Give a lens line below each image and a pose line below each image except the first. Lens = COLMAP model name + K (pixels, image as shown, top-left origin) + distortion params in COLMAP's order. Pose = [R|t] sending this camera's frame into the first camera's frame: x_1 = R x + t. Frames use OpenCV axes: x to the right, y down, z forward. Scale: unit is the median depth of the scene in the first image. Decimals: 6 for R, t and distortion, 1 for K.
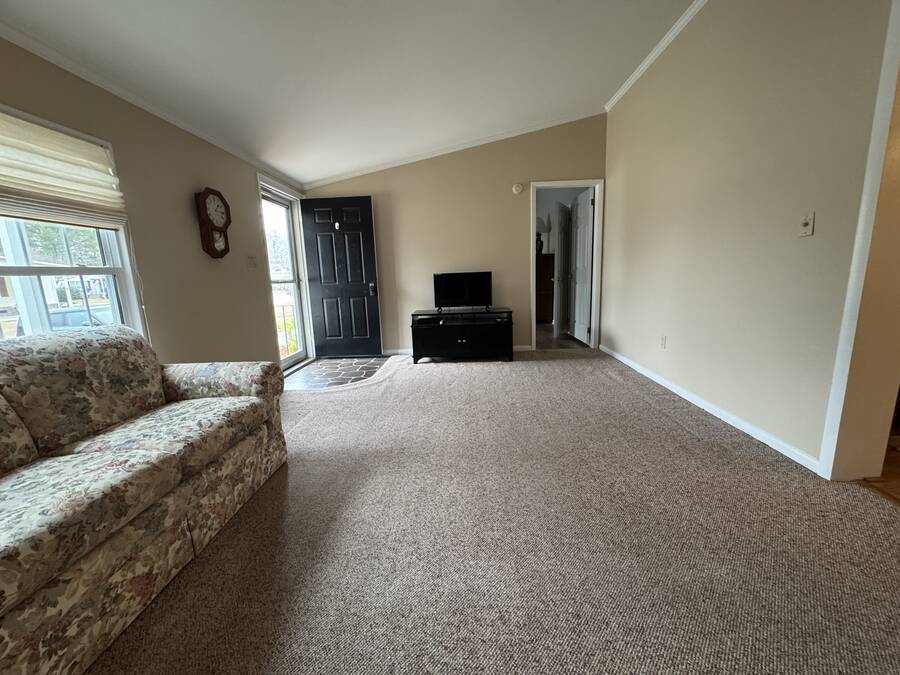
lens RADIAL K [[357.0, 0, 450.1], [0, 357.0, 339.1], [0, 0, 1]] dist [0.000783, 0.000053]
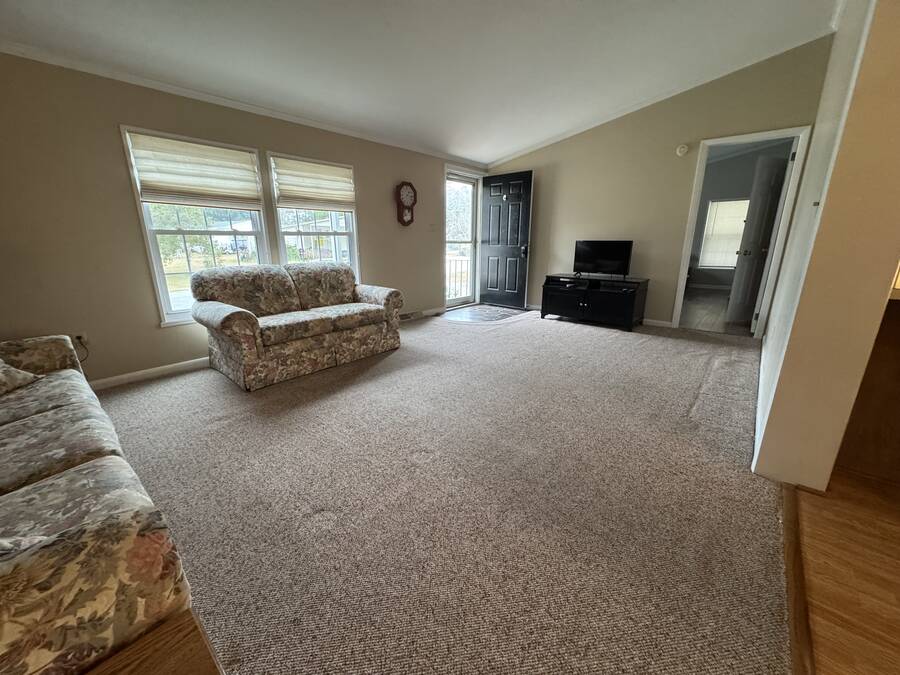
lens RADIAL K [[357.0, 0, 450.2], [0, 357.0, 338.4], [0, 0, 1]] dist [0.000783, 0.000053]
pose [[0.783716, 0.200965, -0.587709, 0.573887], [-0.138779, 0.978946, 0.149685, -0.000464], [0.605417, -0.035749, 0.795105, -0.179716]]
